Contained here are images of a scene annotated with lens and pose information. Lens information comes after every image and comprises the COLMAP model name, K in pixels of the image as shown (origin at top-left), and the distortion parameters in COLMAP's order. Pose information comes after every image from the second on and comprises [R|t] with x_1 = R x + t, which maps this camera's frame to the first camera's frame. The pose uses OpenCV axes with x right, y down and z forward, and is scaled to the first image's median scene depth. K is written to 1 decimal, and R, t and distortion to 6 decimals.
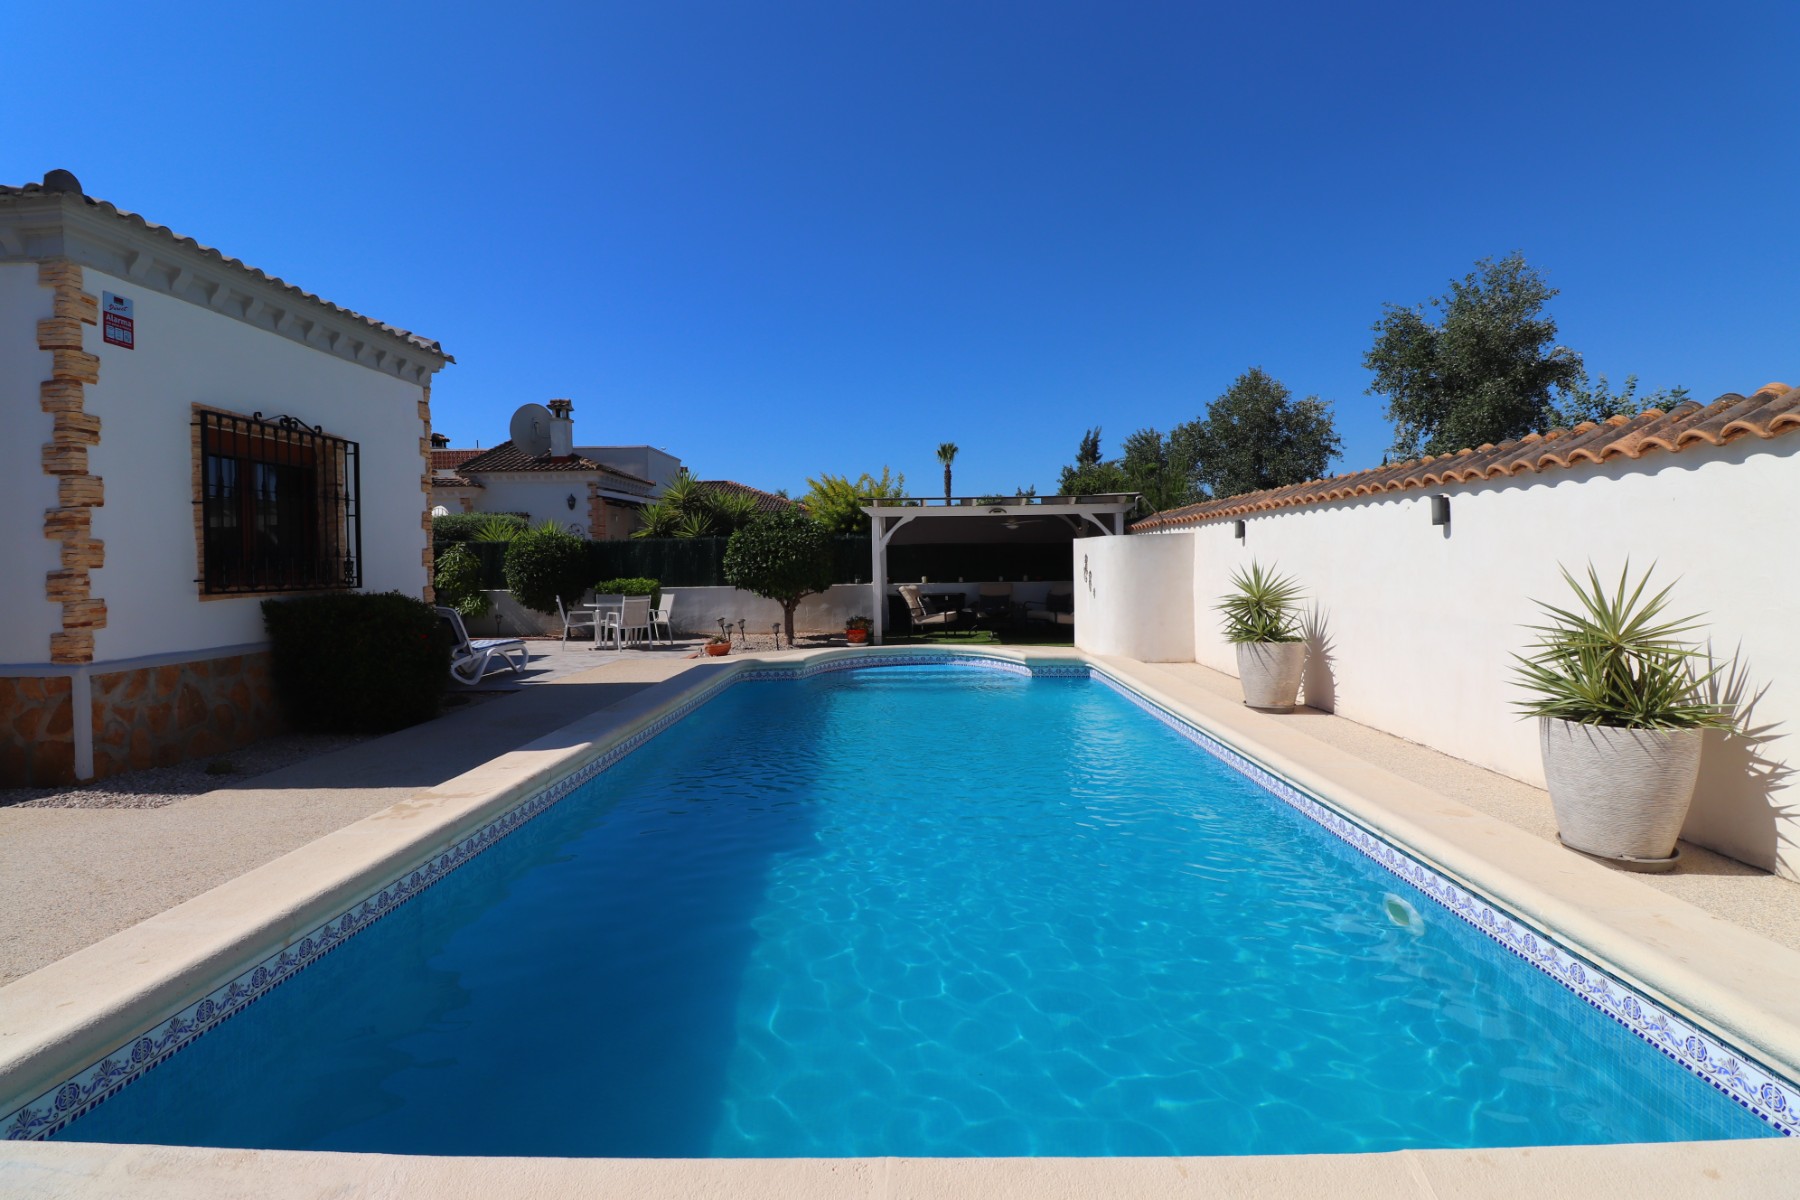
lens RADIAL K [[837.3, 0, 905.2], [0, 837.3, 585.4], [0, 0, 1]] dist [0.000675, -0.013338]
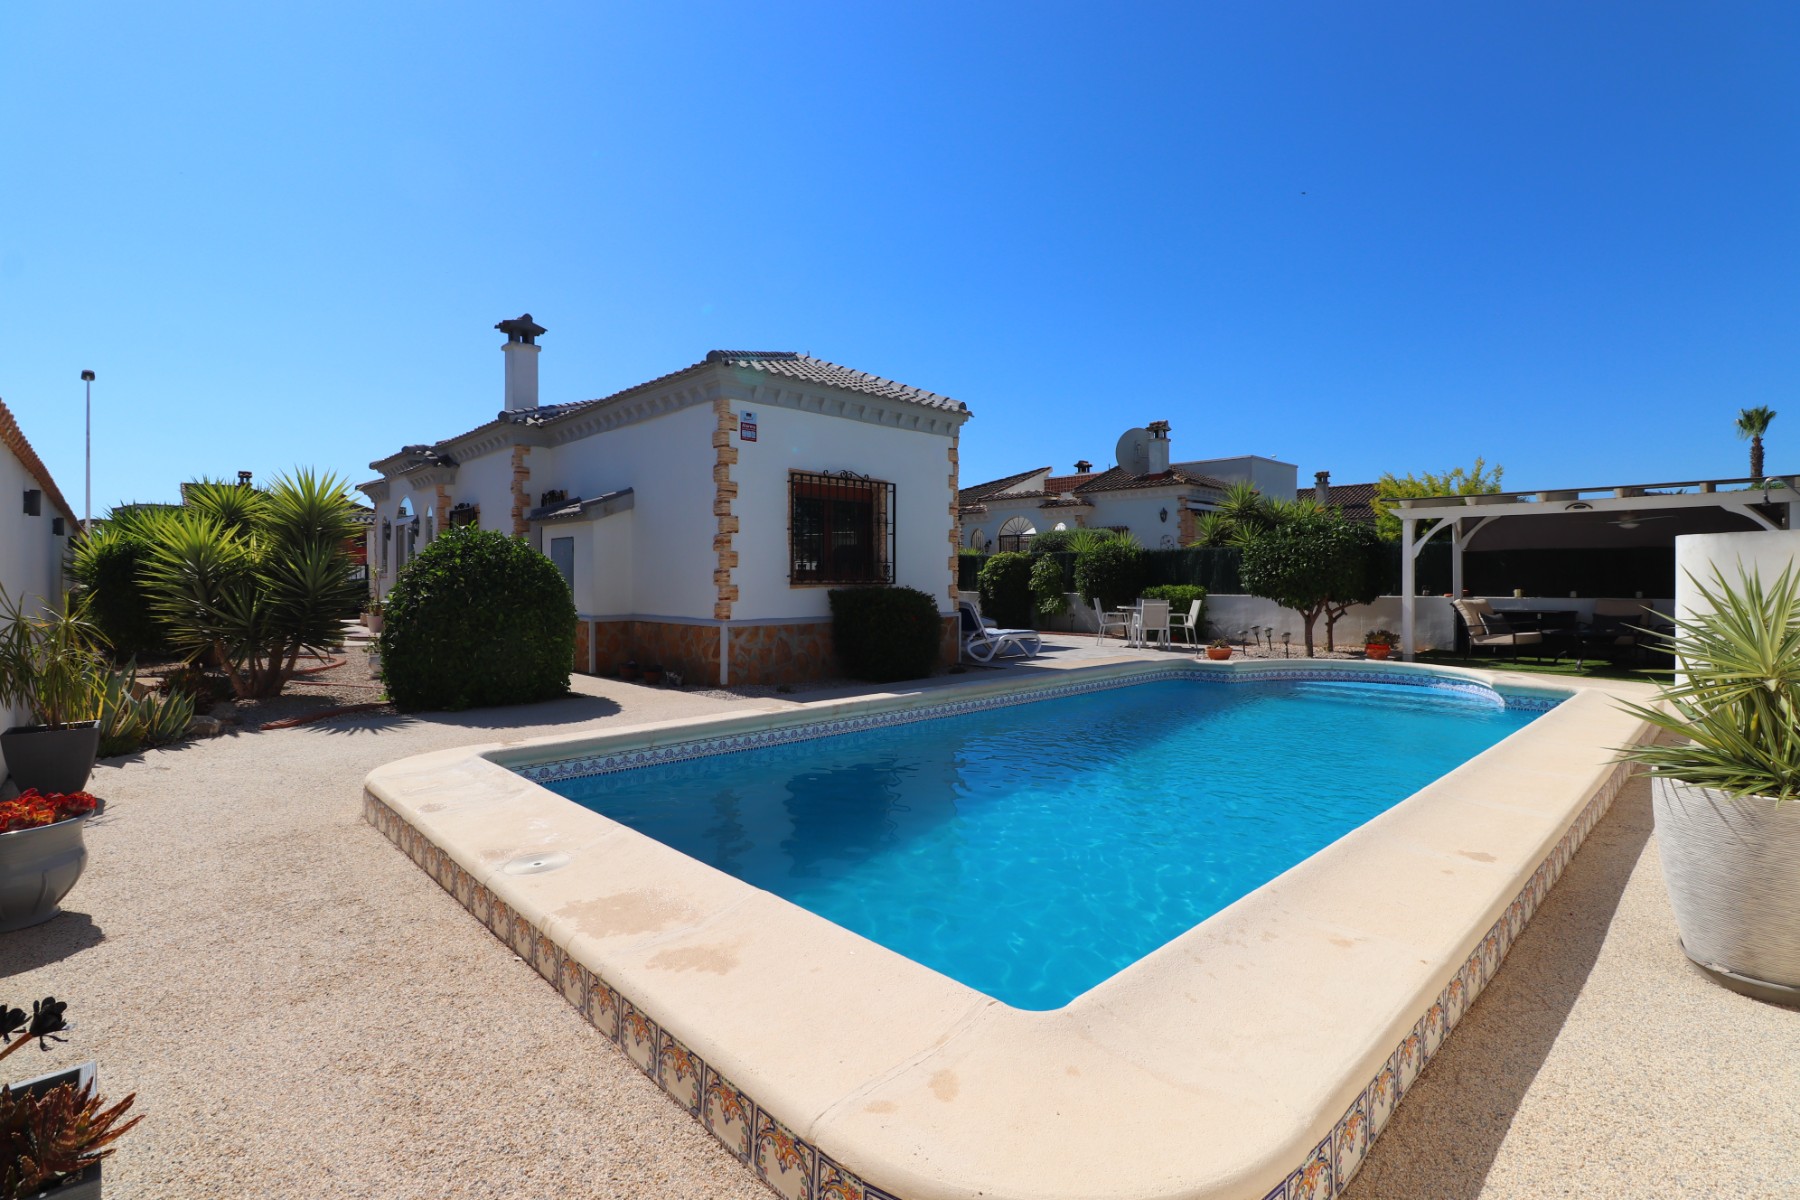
lens RADIAL K [[837.3, 0, 905.2], [0, 837.3, 585.4], [0, 0, 1]] dist [0.000675, -0.013338]
pose [[0.705001, 0.018488, -0.708966, 0.352304], [-0.027479, 0.999622, -0.001257, 0.006195], [0.708674, 0.020368, 0.705242, -0.005576]]
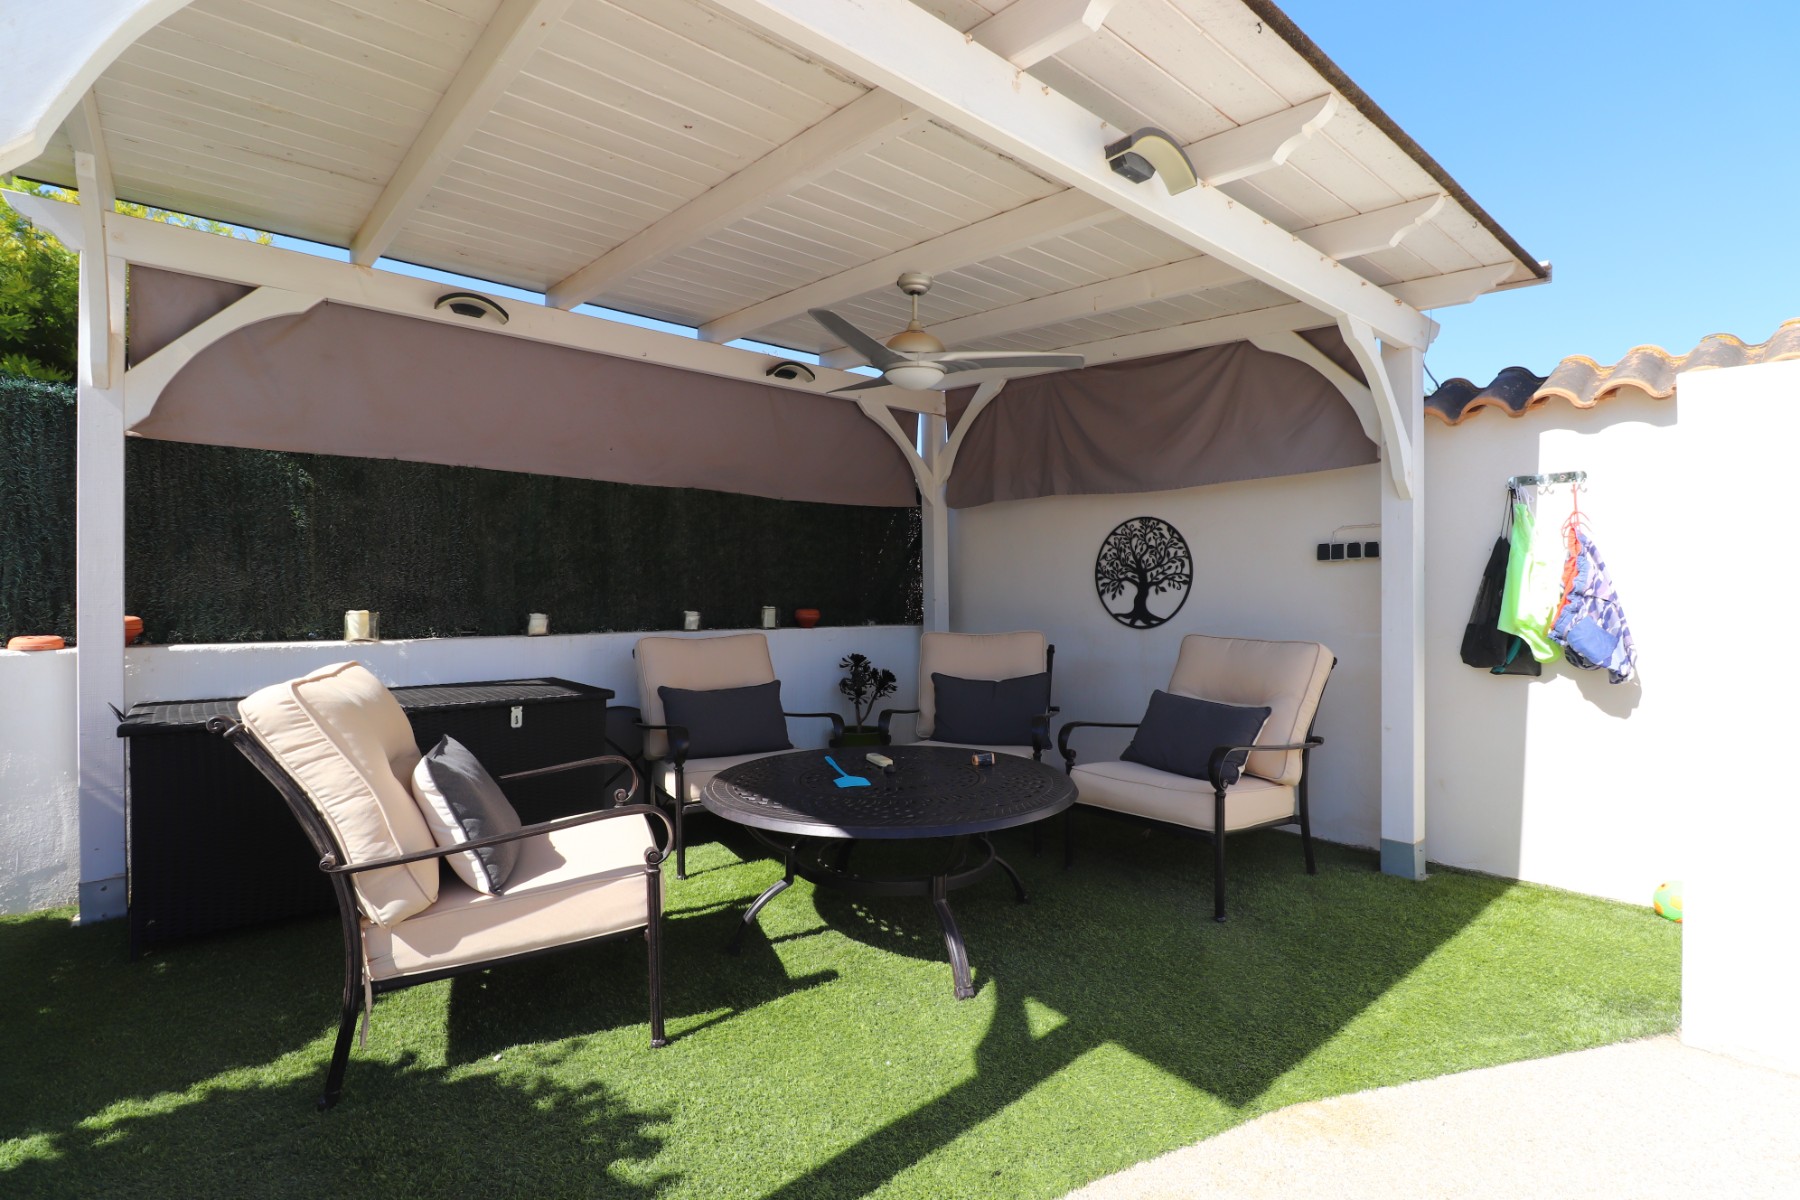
lens RADIAL K [[837.3, 0, 905.2], [0, 837.3, 585.4], [0, 0, 1]] dist [0.000675, -0.013338]
pose [[0.750783, 0.025091, 0.660072, -0.026414], [0.001963, 0.999189, -0.040215, -0.015383], [-0.660546, 0.031489, 0.750125, 1.469637]]
